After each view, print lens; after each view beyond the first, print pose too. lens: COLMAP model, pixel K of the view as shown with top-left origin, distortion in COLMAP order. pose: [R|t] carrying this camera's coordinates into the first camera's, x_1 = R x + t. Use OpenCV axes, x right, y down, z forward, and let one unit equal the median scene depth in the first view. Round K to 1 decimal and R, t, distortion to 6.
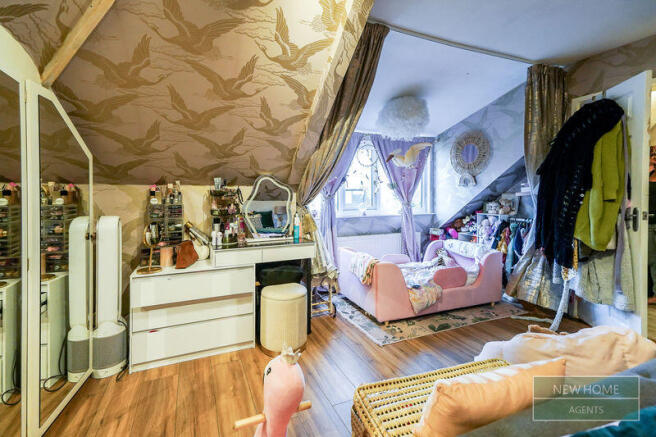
lens RADIAL K [[310.2, 0, 328.2], [0, 310.2, 193.8], [0, 0, 1]] dist [0.002139, 0.000303]
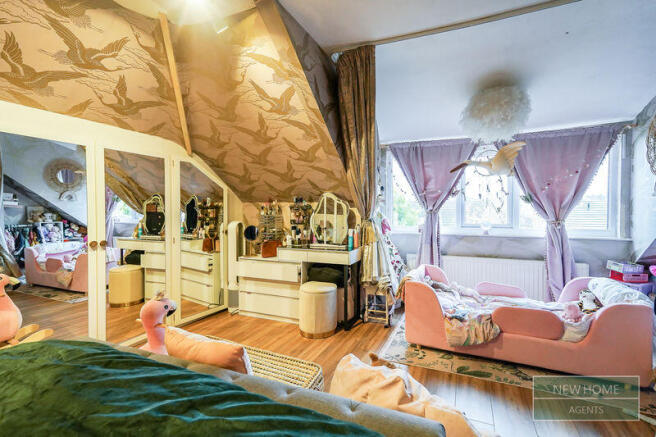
lens RADIAL K [[309.2, 0, 328.7], [0, 309.2, 211.8], [0, 0, 1]] dist [0.000497, 0.000172]
pose [[0.676337, 0.009846, -0.736527, 0.728335], [-0.002437, 0.999935, 0.011130, 0.000167], [0.736589, -0.005733, 0.676317, 0.181638]]
